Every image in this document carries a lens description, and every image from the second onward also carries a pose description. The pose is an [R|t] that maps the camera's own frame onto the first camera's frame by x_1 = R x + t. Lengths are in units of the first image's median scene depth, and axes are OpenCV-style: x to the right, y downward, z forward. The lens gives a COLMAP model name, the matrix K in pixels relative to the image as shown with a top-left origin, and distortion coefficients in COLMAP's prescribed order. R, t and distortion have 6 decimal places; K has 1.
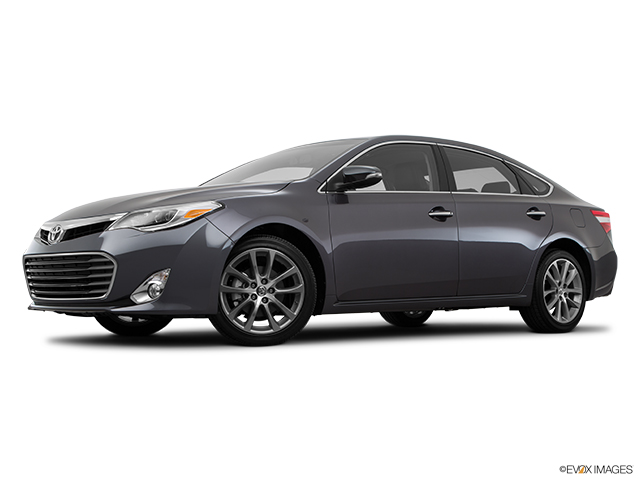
lens RADIAL K [[851.4, 0, 320.0], [0, 851.4, 240.0], [0, 0, 1]] dist [0.172103, -0.004403]
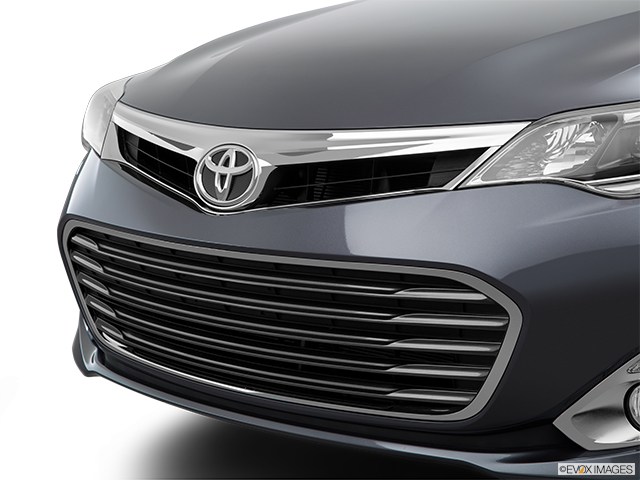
lens RADIAL K [[1621.6, 0, 320.0], [0, 1621.6, 240.0], [0, 0, 1]] dist [0.059344, 0.451777]
pose [[0.998695, -0.014505, 0.048972, -0.306953], [0.005632, 0.984254, 0.176669, -0.085136], [-0.050763, -0.176162, 0.983051, 0.453046]]
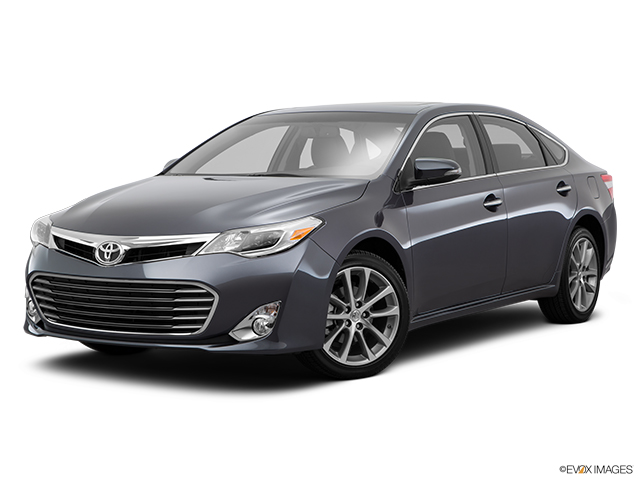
lens RADIAL K [[1248.6, 0, 320.0], [0, 1248.6, 240.0], [0, 0, 1]] dist [0.301366, -0.009977]
pose [[0.960092, -0.017261, 0.279152, -0.455038], [-0.014375, 0.993729, 0.110885, -0.157006], [-0.279315, -0.110473, 0.953823, -0.196935]]
